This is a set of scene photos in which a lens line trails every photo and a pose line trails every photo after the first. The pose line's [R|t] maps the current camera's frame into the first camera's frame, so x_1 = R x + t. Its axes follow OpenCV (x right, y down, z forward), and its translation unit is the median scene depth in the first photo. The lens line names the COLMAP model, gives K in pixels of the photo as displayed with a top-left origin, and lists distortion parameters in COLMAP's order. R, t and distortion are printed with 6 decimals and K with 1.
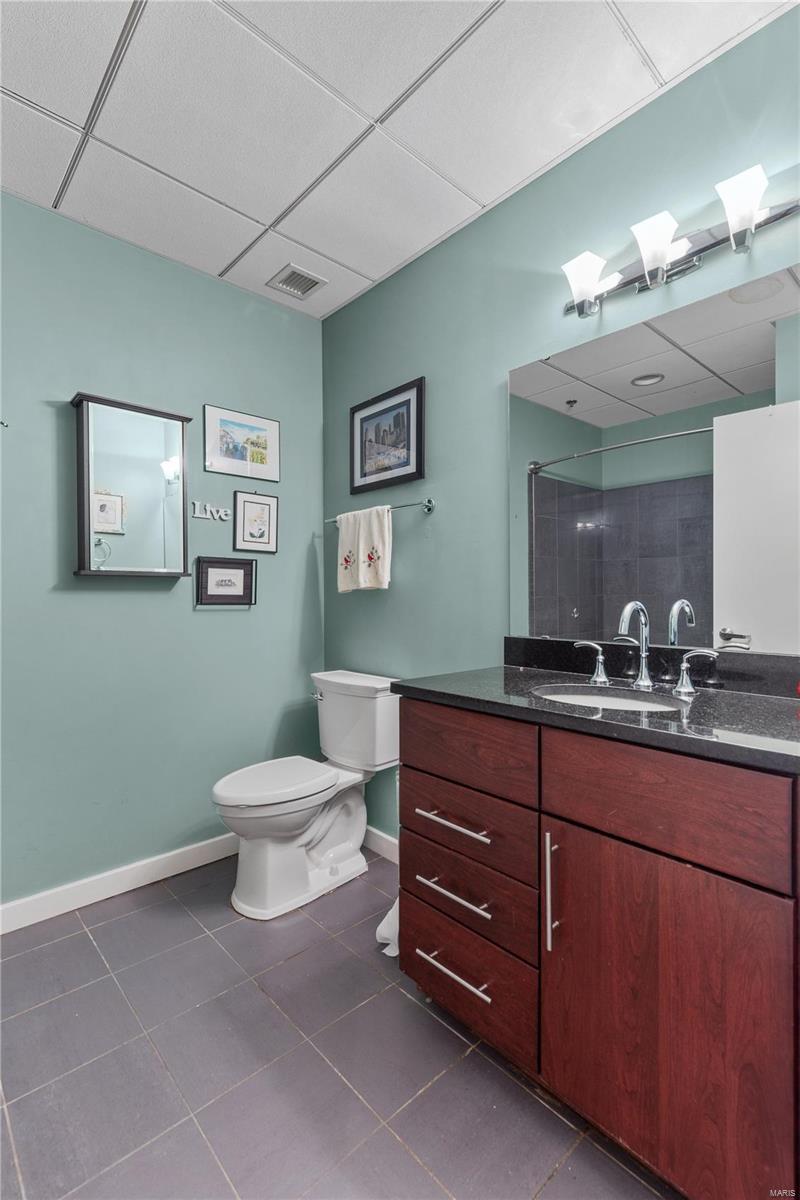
lens RADIAL K [[544.9, 0, 400.0], [0, 544.9, 600.0], [0, 0, 1]] dist [0.003943, 0.000064]
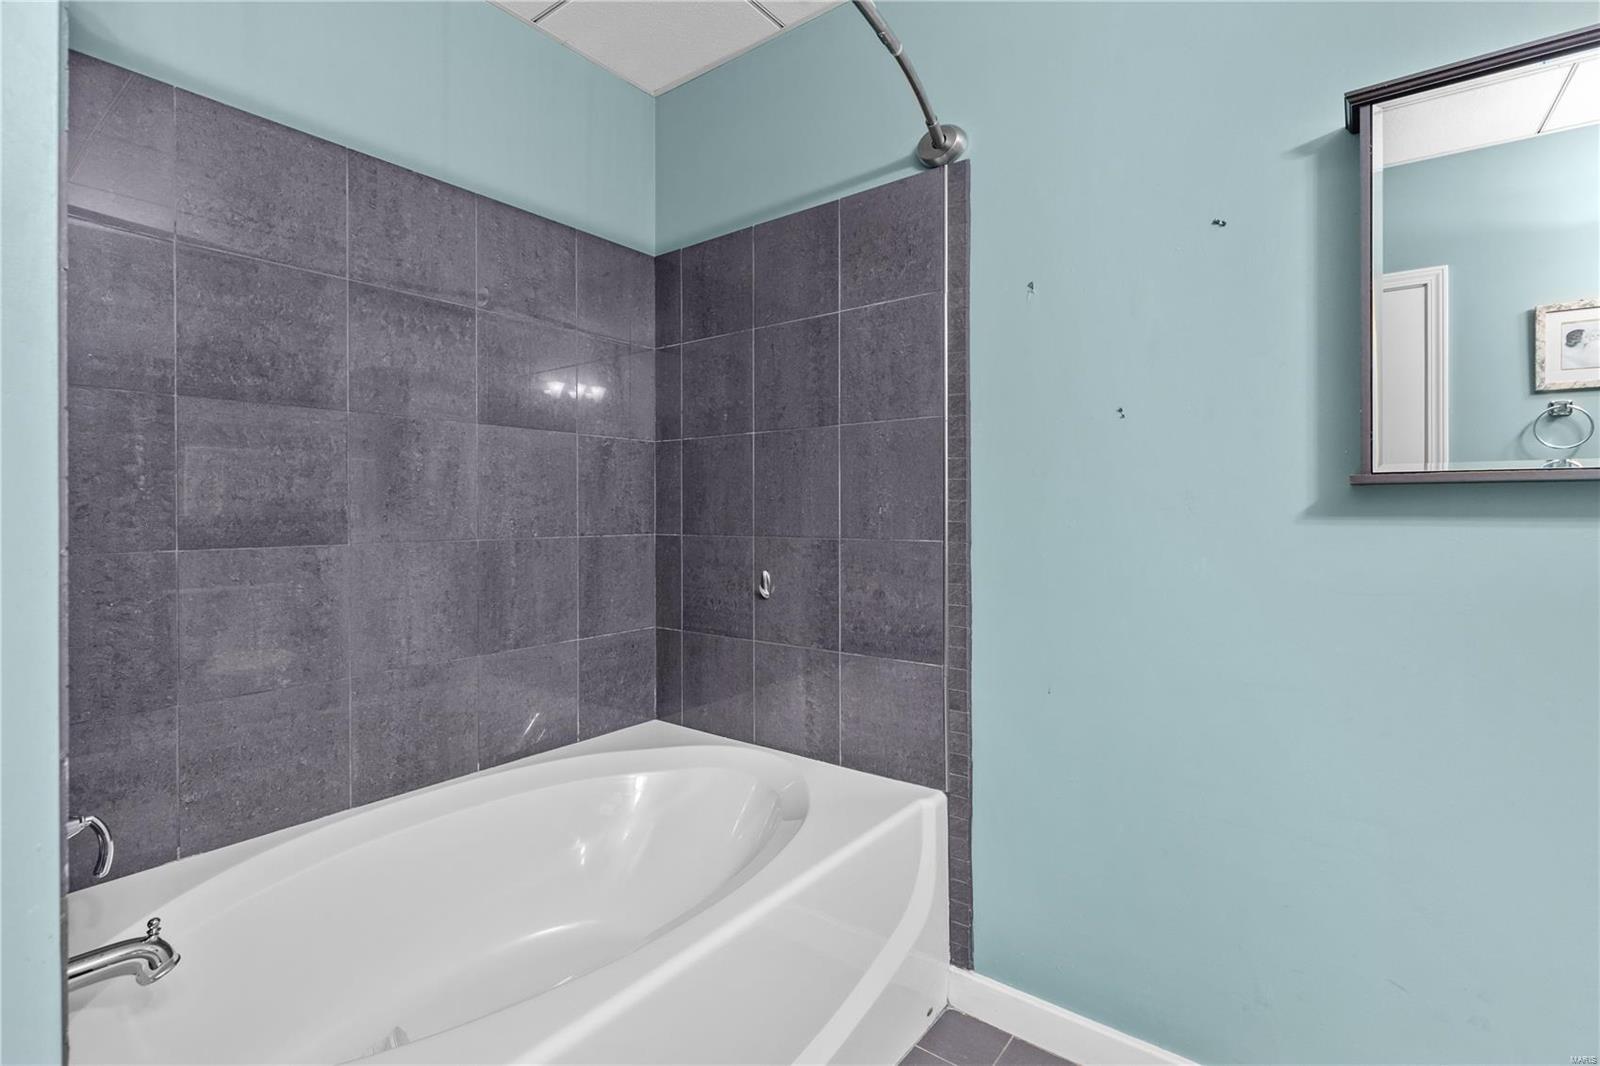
lens RADIAL K [[726.5, 0, 805.7], [0, 726.5, 527.4], [0, 0, 1]] dist [0.003943, 0.000064]
pose [[0.177995, 0.016483, -0.983893, -0.048092], [-0.003448, 0.999864, 0.016127, -0.016709], [0.984025, 0.000522, 0.178028, 0.400086]]
